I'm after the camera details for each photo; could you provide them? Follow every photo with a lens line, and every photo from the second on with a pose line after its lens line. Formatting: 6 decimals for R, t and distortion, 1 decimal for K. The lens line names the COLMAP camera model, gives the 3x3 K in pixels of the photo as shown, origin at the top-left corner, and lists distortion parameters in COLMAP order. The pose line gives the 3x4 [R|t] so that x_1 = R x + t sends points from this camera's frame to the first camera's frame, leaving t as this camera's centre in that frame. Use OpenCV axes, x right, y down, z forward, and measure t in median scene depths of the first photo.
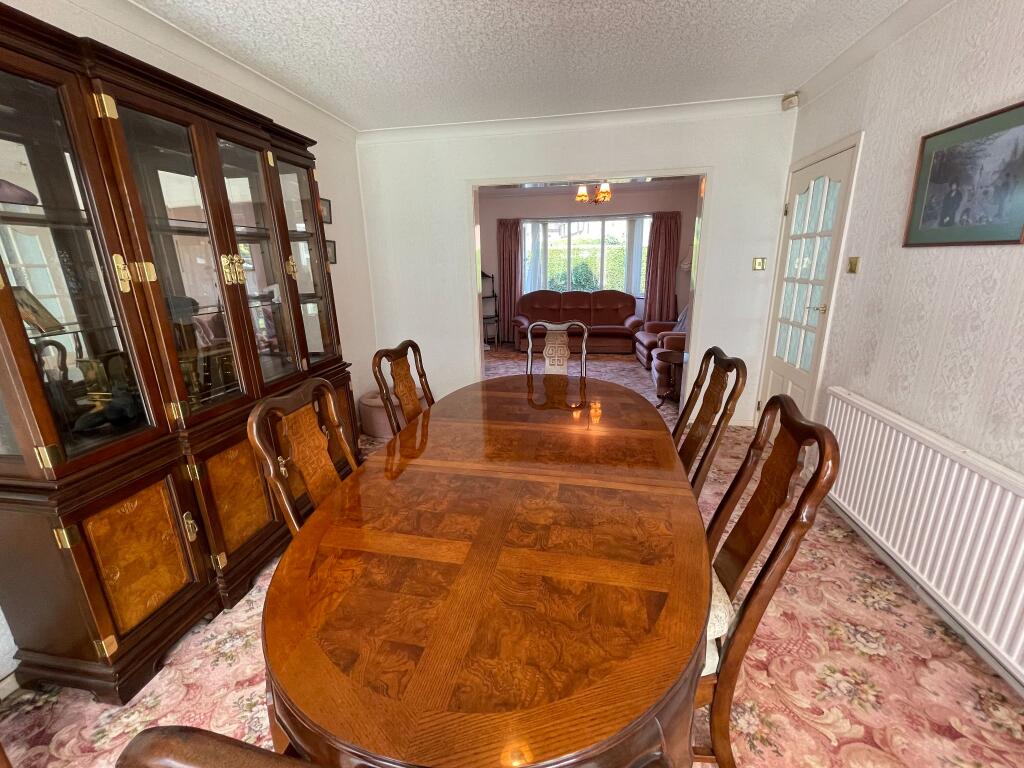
lens RADIAL K [[415.8, 0, 507.6], [0, 415.8, 373.9], [0, 0, 1]] dist [0.004052, -0.001037]
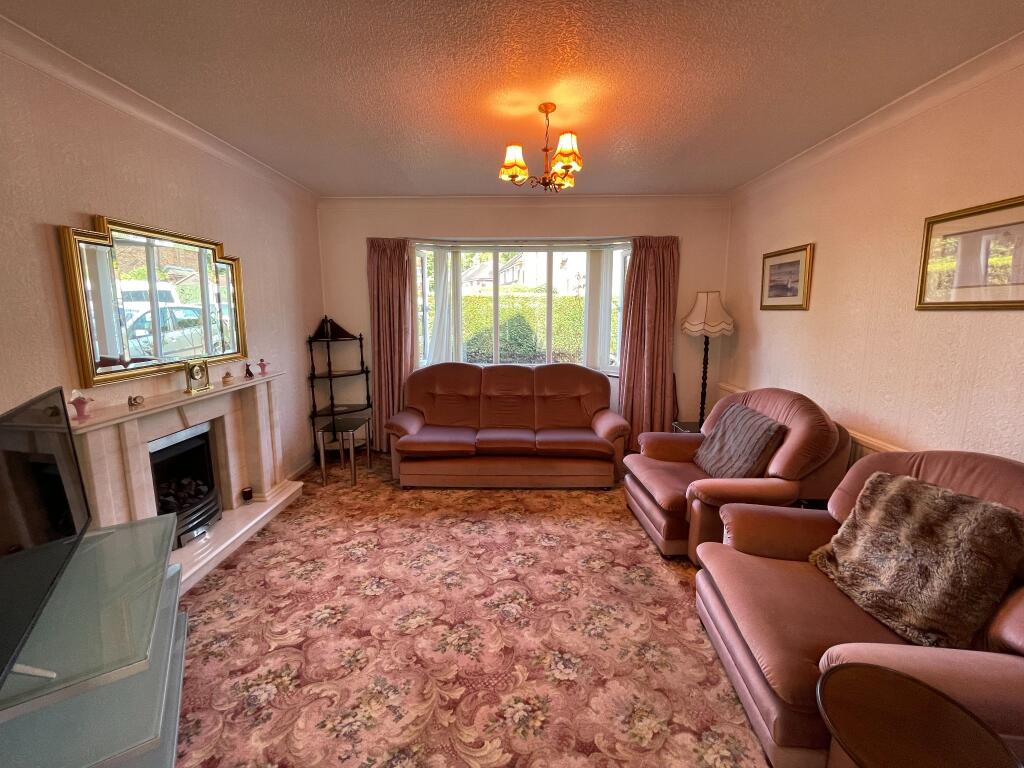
lens RADIAL K [[415.8, 0, 506.2], [0, 415.8, 379.0], [0, 0, 1]] dist [0.004052, -0.001037]
pose [[0.989498, 0.000587, 0.144544, 0.078608], [0.014044, 0.994870, -0.100181, -0.120854], [-0.143861, 0.101159, 0.984414, 0.431773]]
